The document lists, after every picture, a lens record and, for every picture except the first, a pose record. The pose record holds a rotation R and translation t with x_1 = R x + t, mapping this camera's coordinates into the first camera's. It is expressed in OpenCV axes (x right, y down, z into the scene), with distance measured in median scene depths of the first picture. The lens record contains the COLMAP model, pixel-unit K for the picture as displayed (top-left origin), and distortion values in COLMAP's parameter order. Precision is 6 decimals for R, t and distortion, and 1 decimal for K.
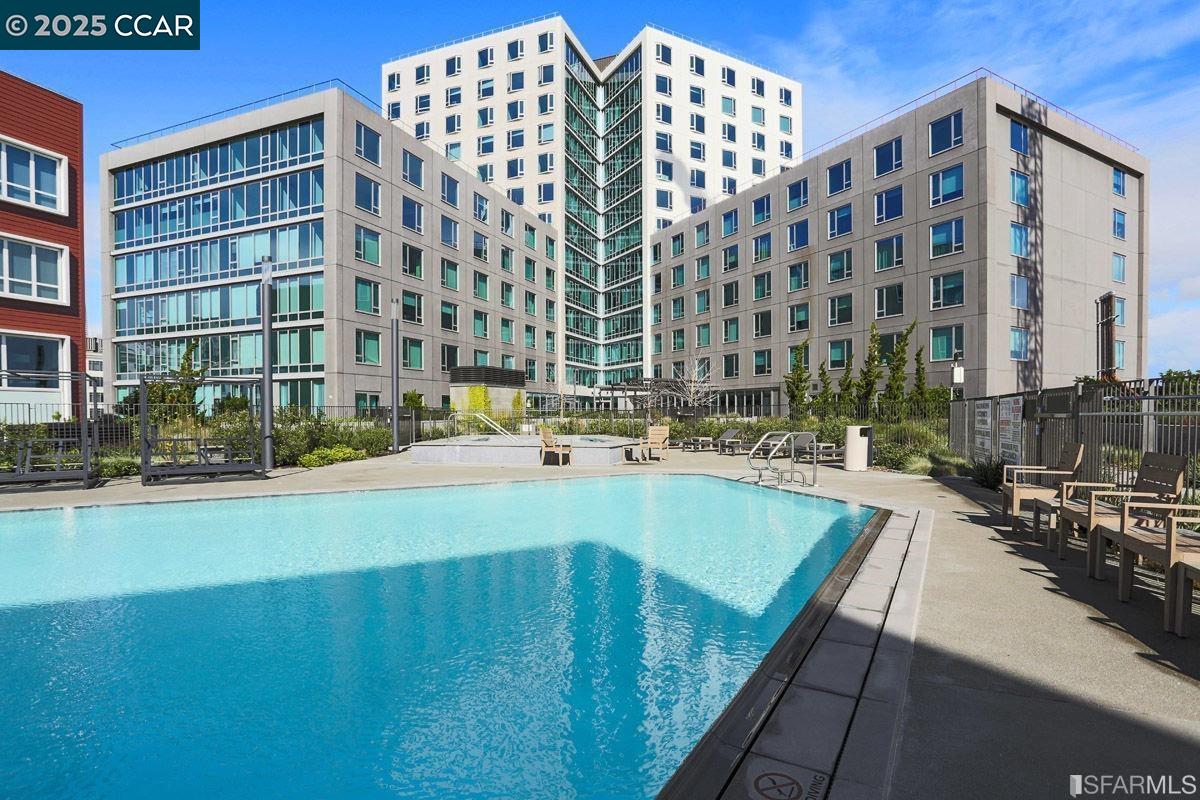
lens RADIAL K [[605.1, 0, 600.1], [0, 605.1, 442.6], [0, 0, 1]] dist [-0.074430, 0.032413]
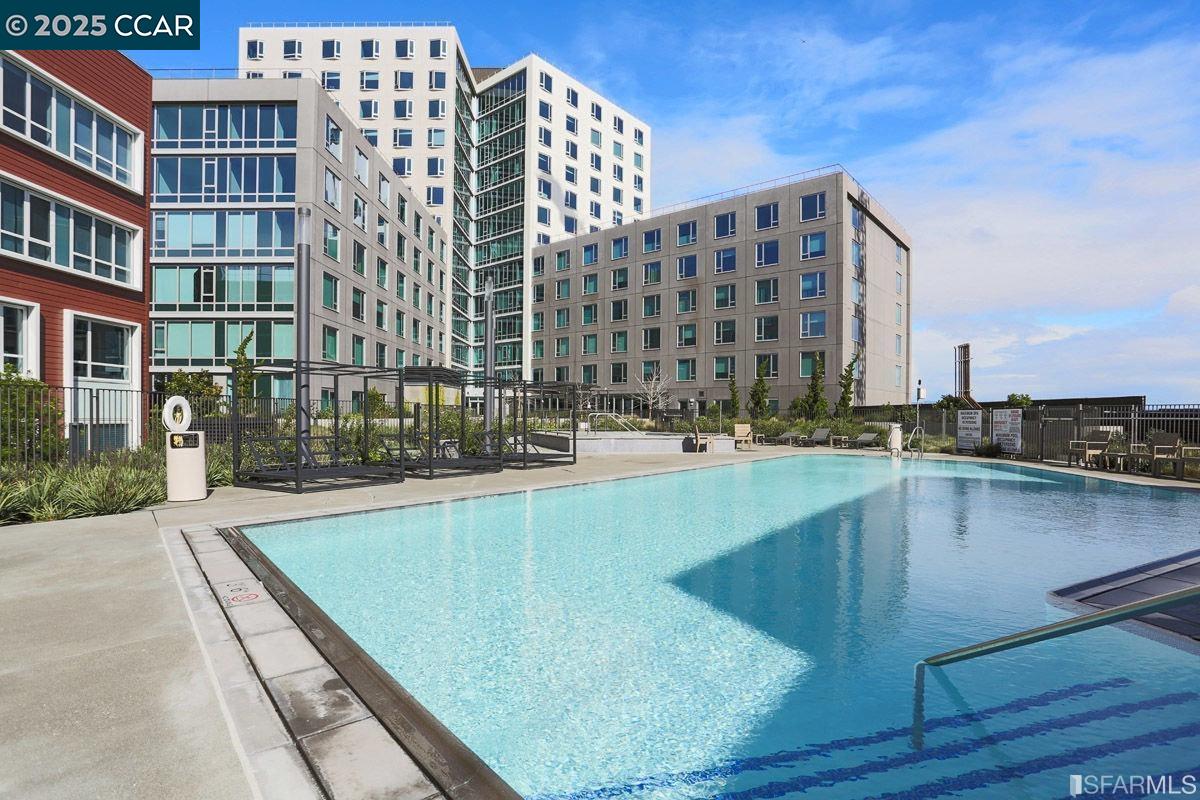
lens RADIAL K [[605.1, 0, 600.1], [0, 605.1, 442.6], [0, 0, 1]] dist [-0.074430, 0.032413]
pose [[0.932288, -0.004326, 0.361691, -0.197980], [0.004549, 0.999990, 0.000236, 0.004094], [-0.361688, 0.001426, 0.932298, -0.049203]]
